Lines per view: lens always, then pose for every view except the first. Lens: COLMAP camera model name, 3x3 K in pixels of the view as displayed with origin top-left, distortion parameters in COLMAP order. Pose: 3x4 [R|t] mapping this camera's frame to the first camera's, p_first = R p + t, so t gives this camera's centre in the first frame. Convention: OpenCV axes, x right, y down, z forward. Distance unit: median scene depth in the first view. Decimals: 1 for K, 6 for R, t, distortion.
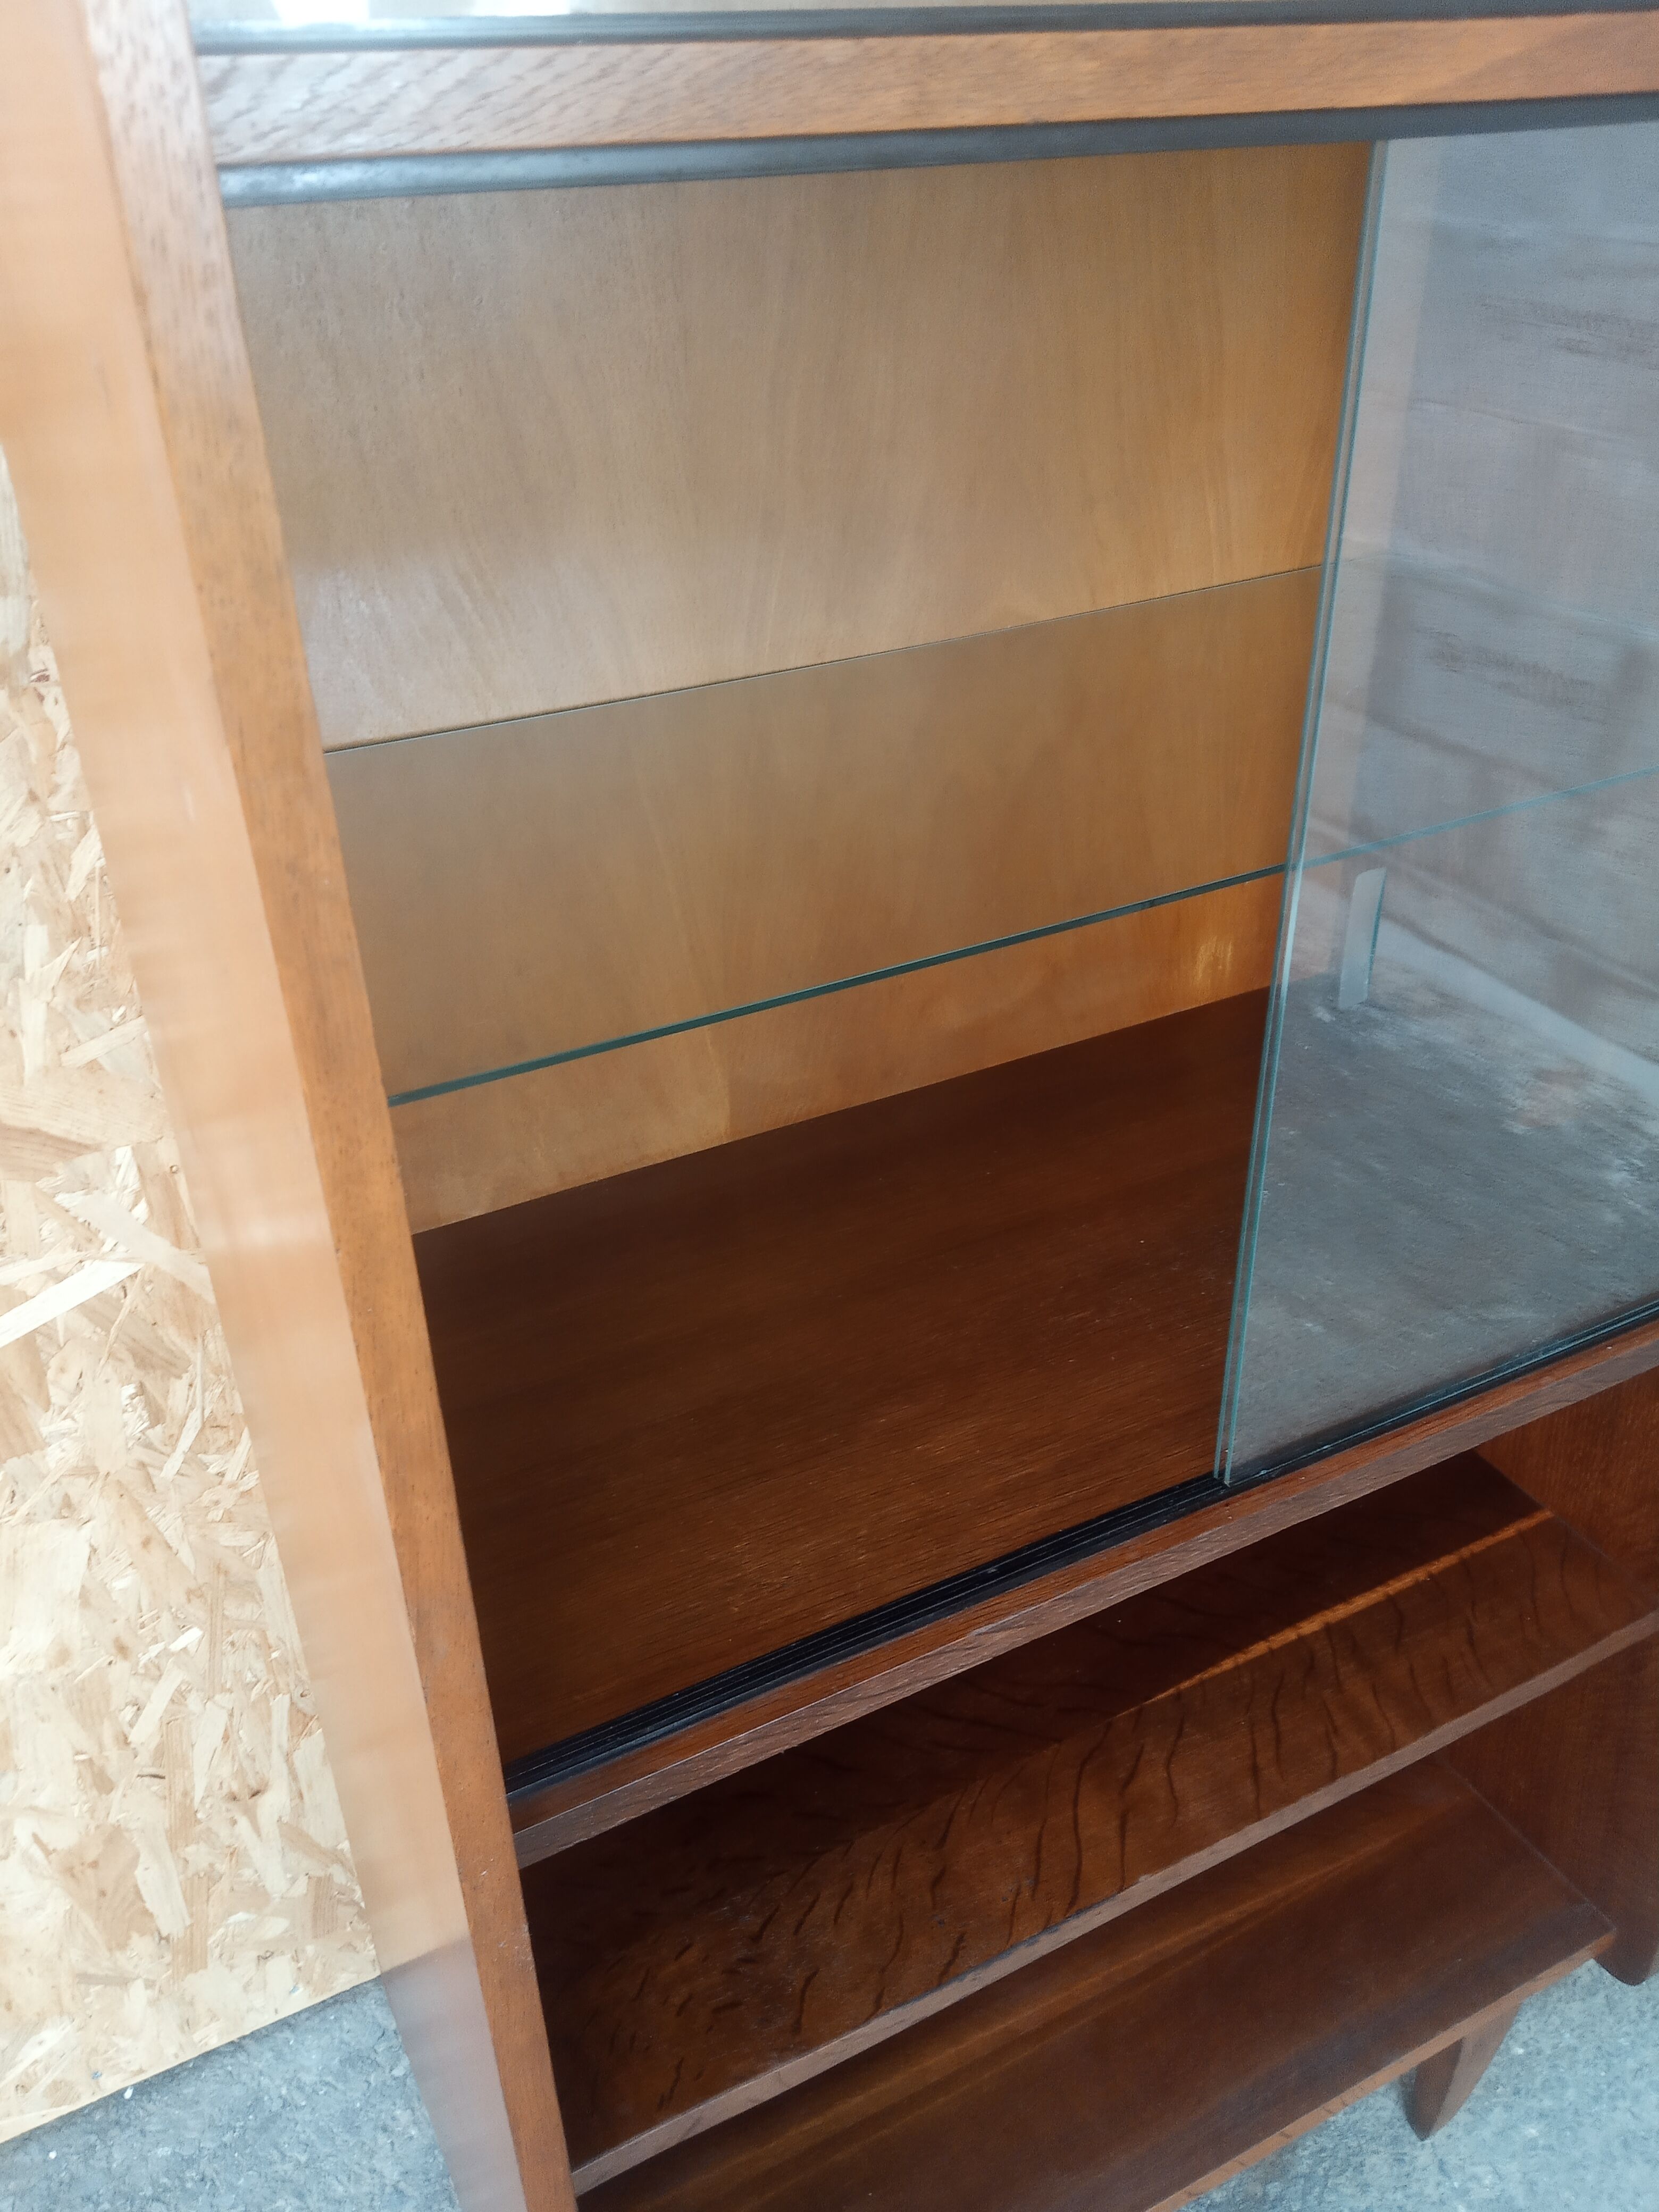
lens RADIAL K [[1800.9, 0, 829.5], [0, 1800.9, 1106.0], [0, 0, 1]] dist [0.041821, -0.068205]
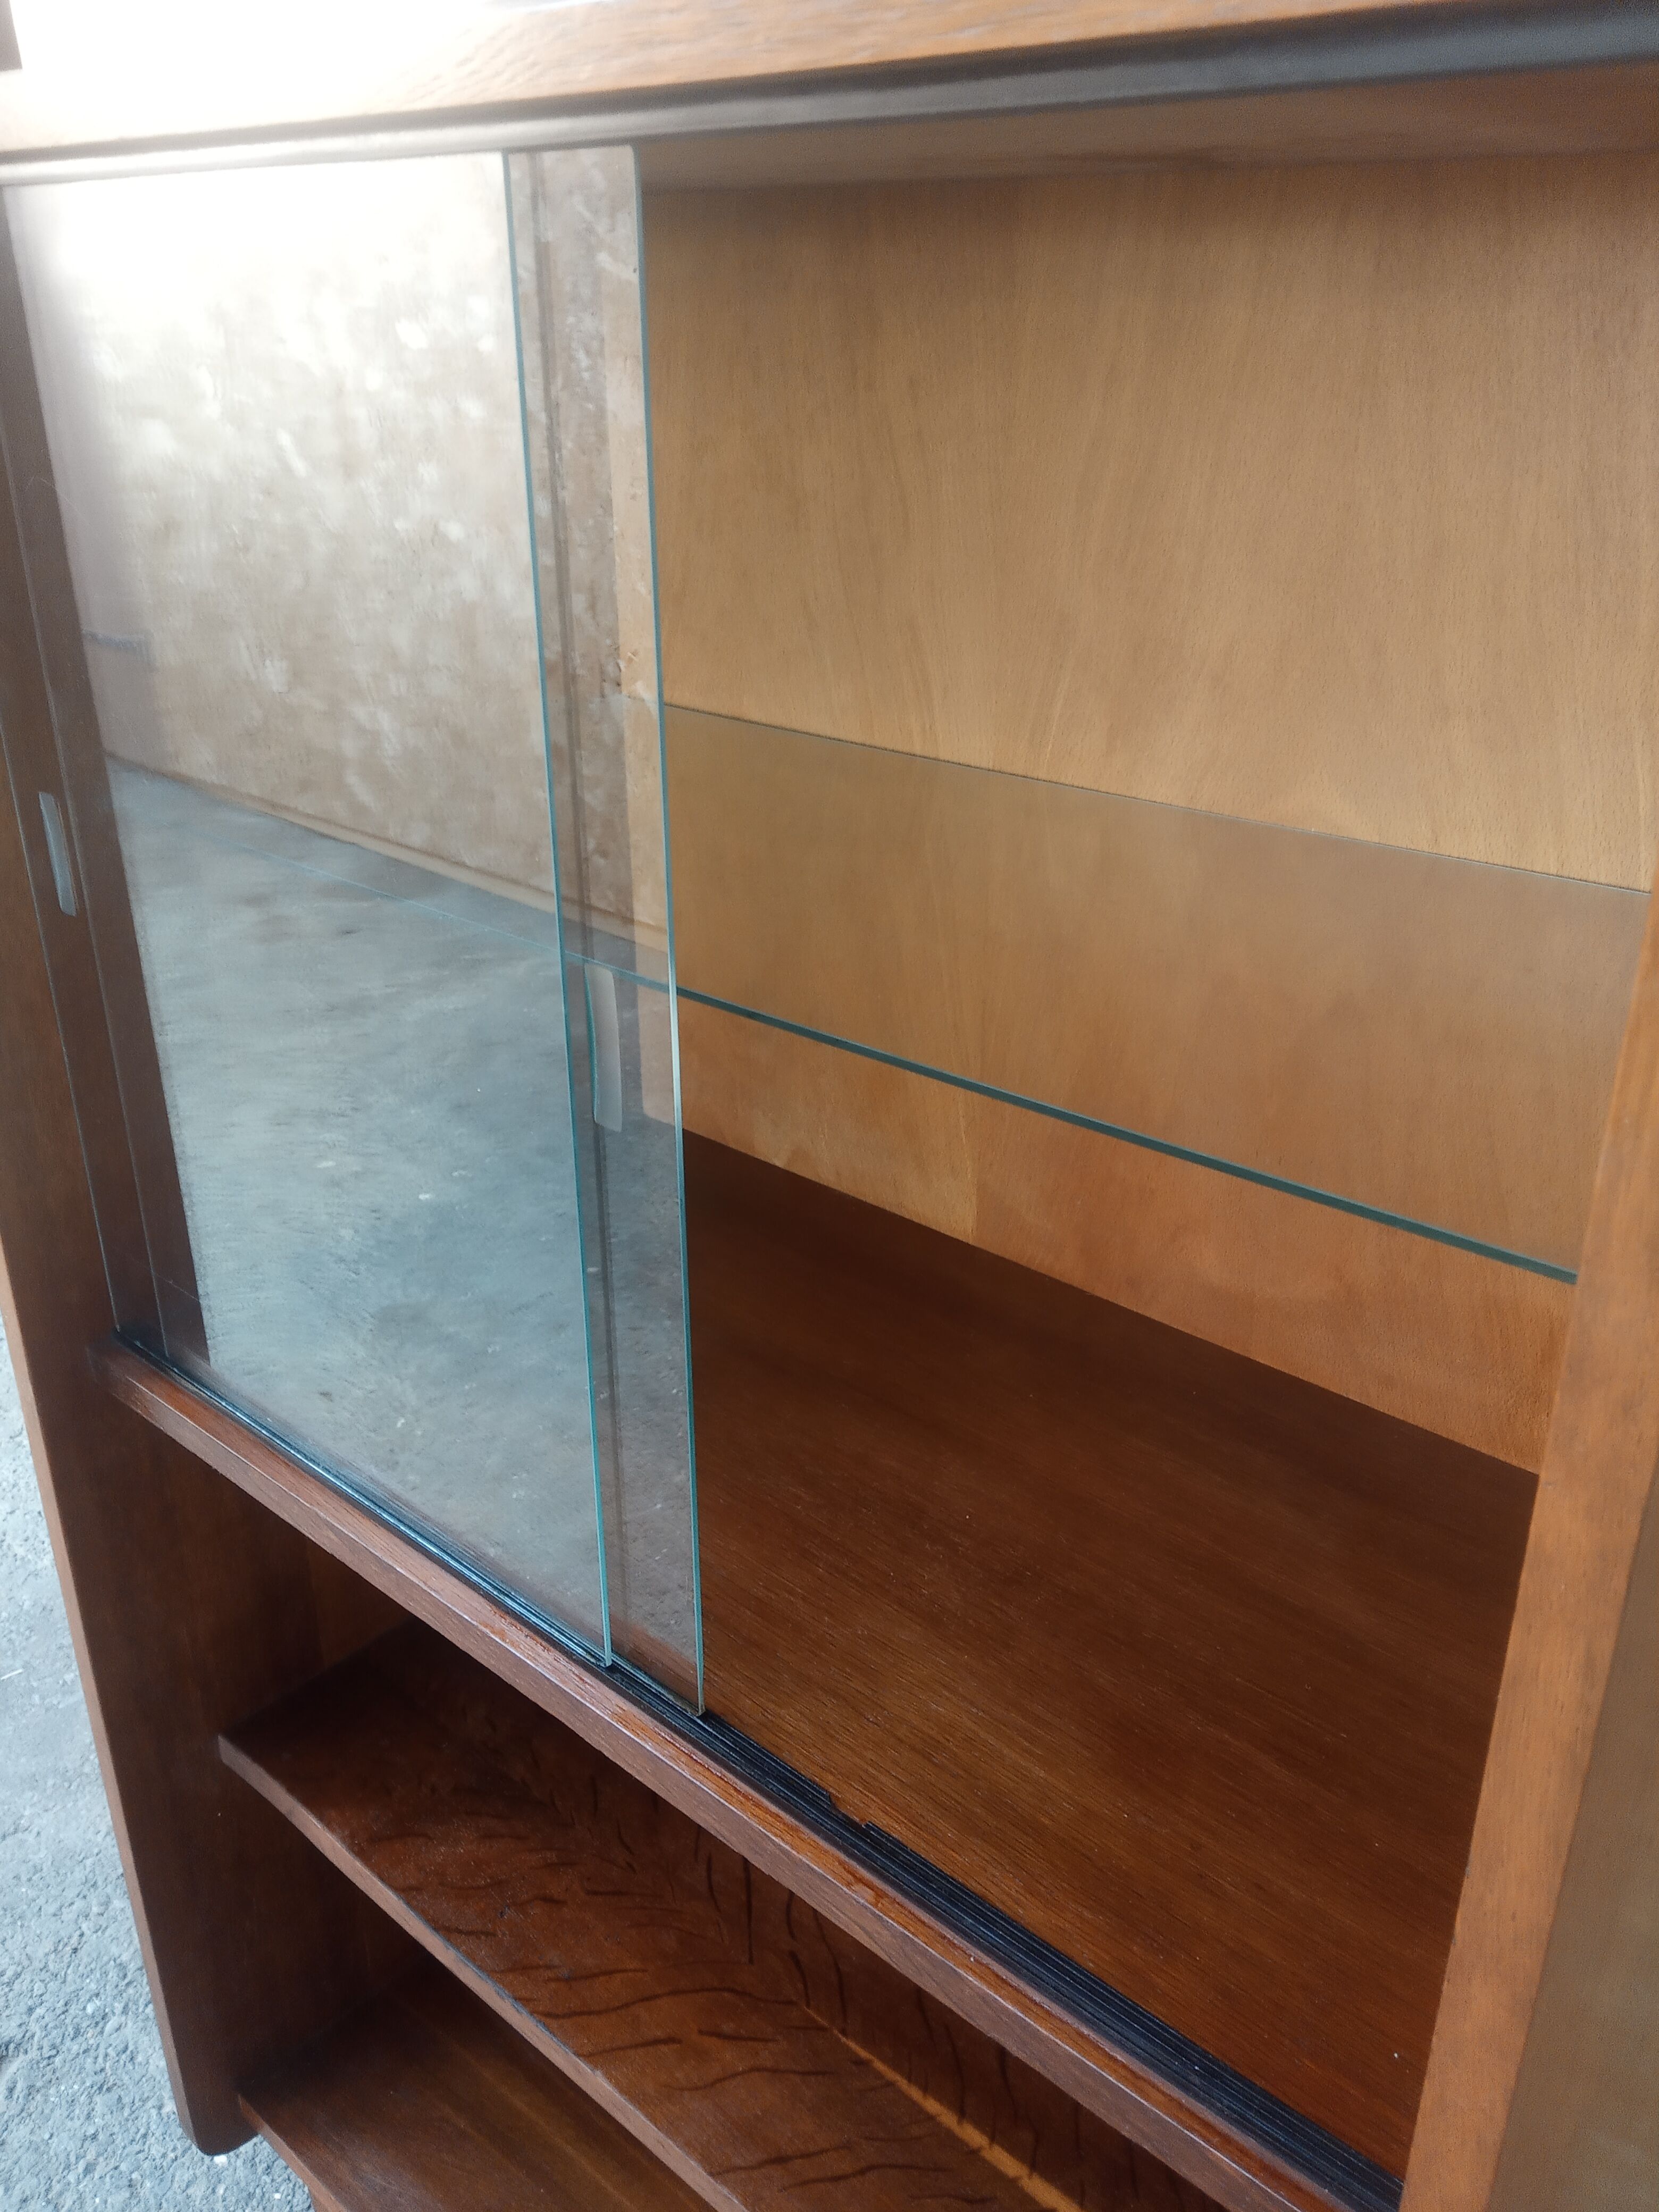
lens RADIAL K [[1800.9, 0, 829.5], [0, 1800.9, 1106.0], [0, 0, 1]] dist [0.041821, -0.068205]
pose [[0.349685, 0.404366, -0.845108, 0.657057], [-0.487360, 0.848910, 0.204528, -0.189778], [0.800126, 0.340351, 0.493923, 0.402229]]
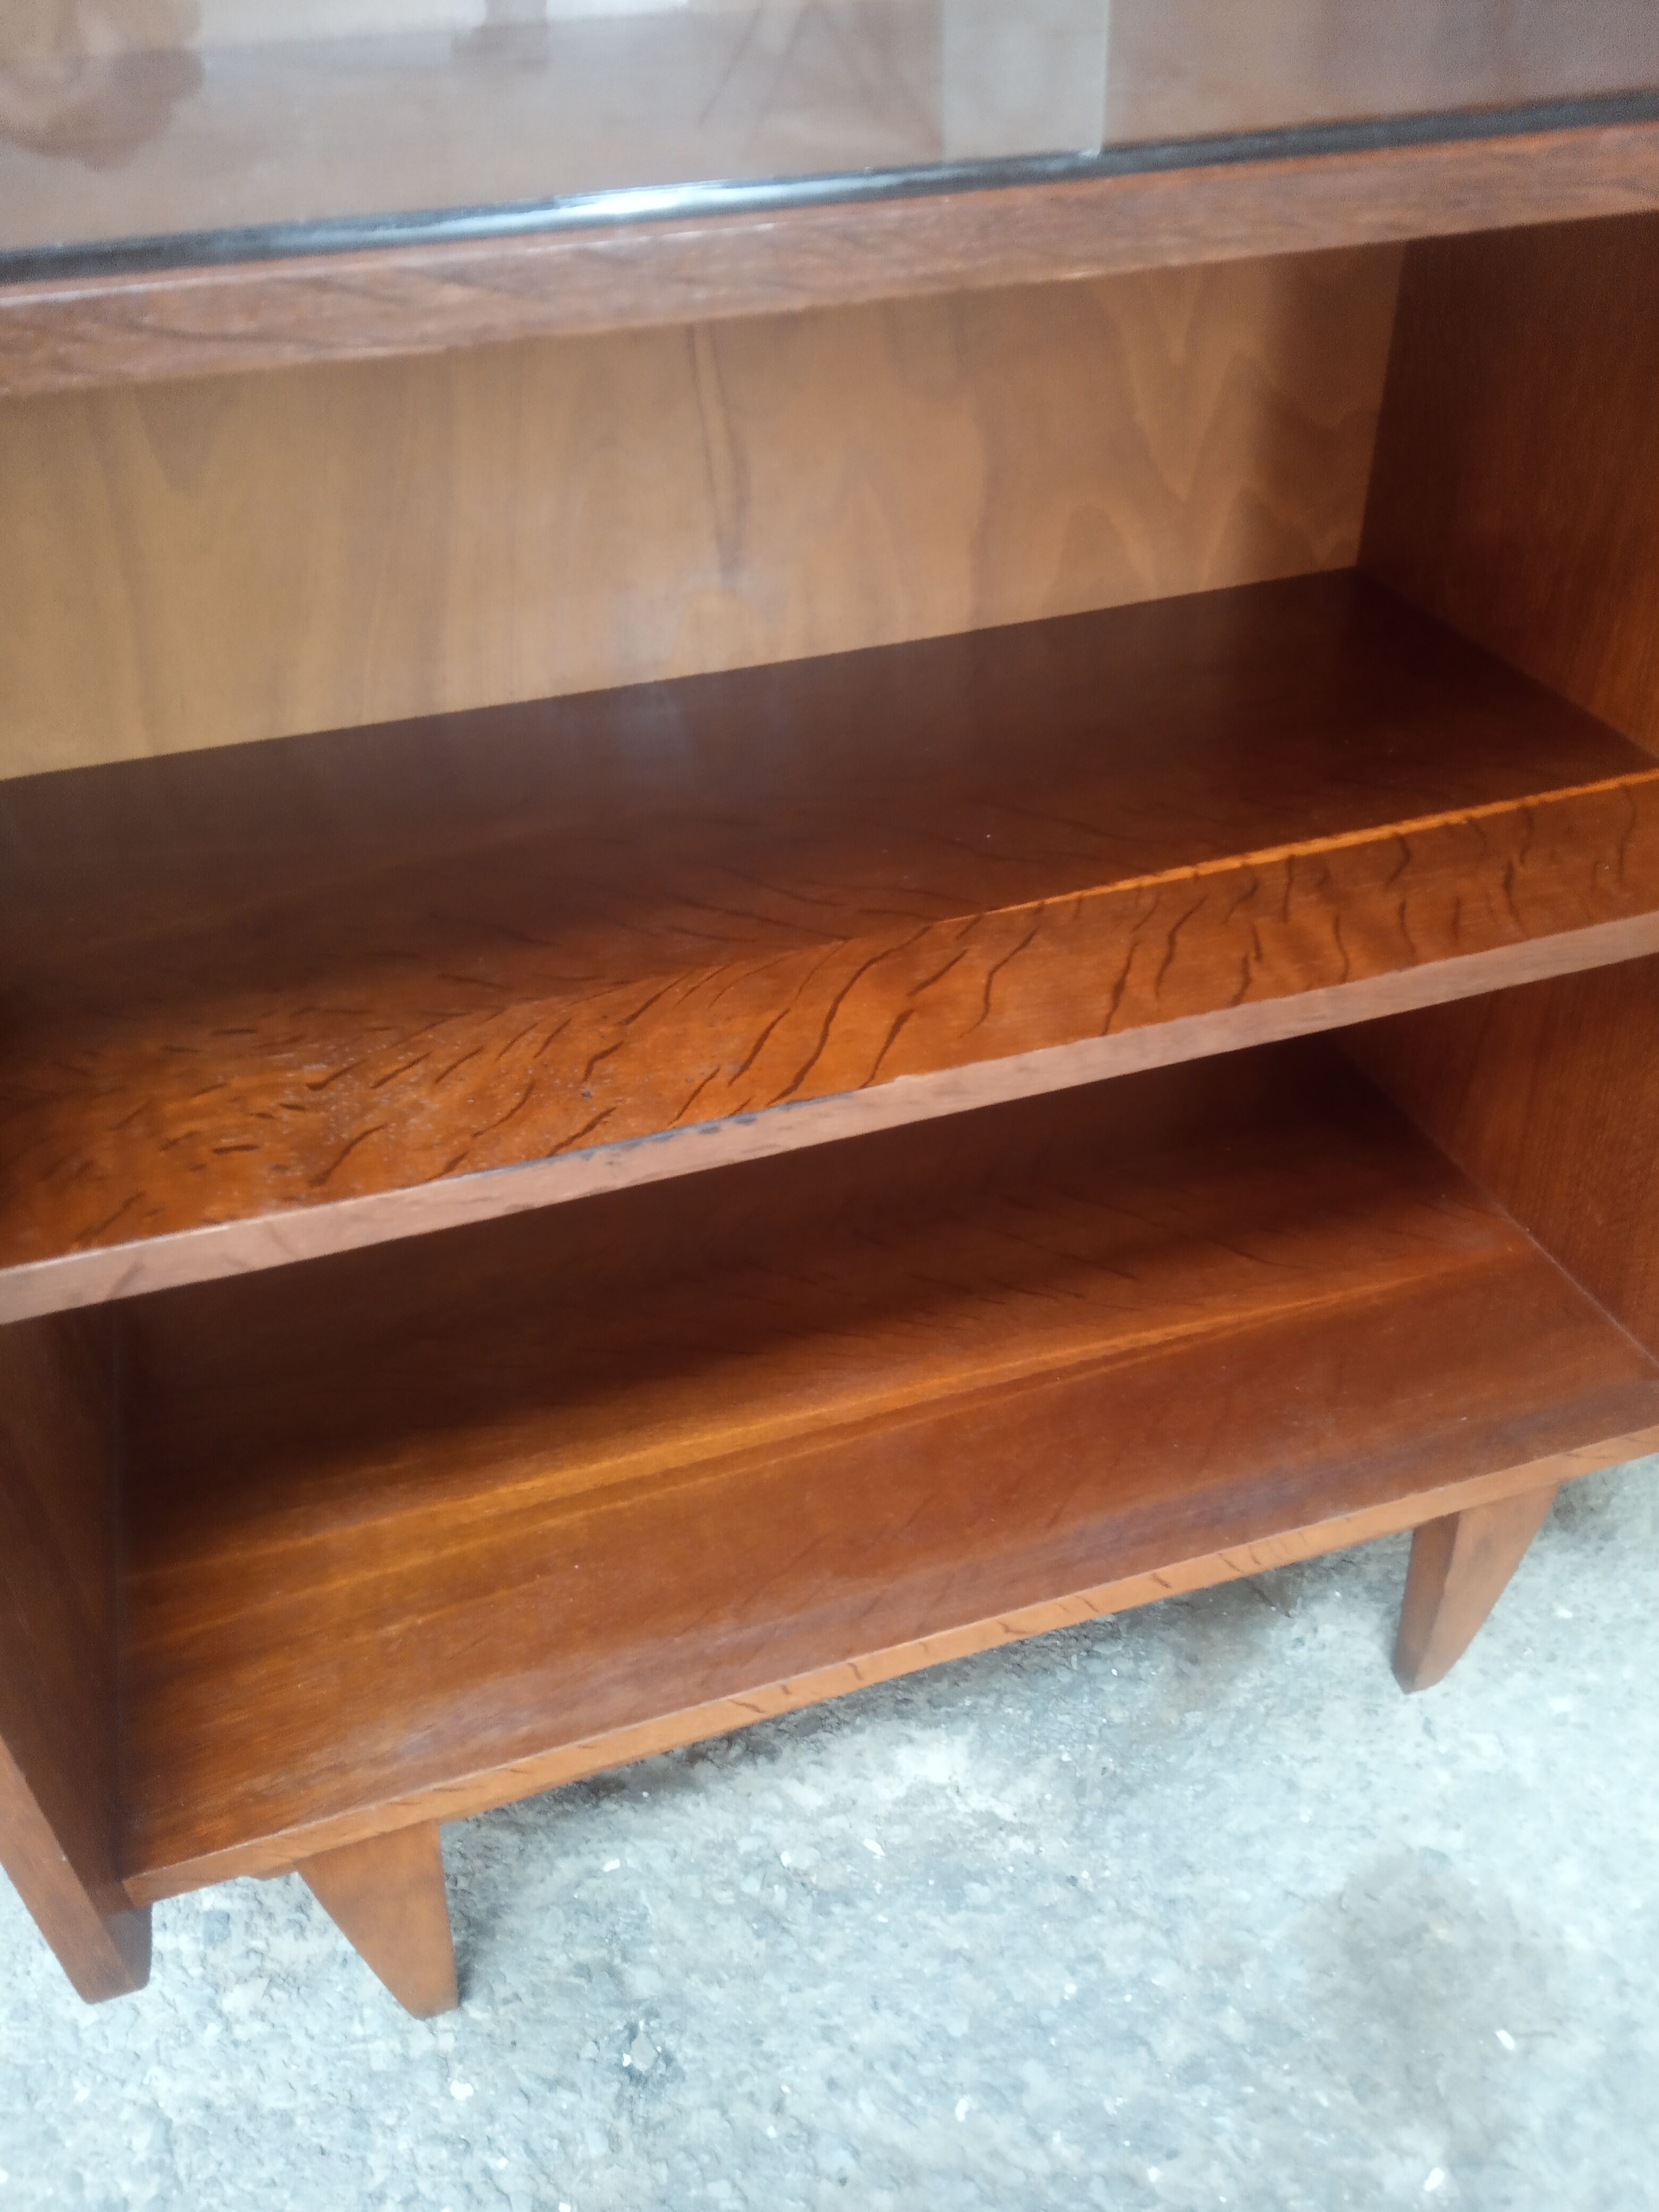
lens RADIAL K [[1772.4, 0, 829.5], [0, 1772.4, 1106.0], [0, 0, 1]] dist [0.124967, -0.219615]
pose [[0.985715, 0.094787, -0.139215, 0.199699], [-0.078711, 0.990035, 0.116770, 0.303682], [0.148896, -0.104144, 0.983353, 0.296231]]
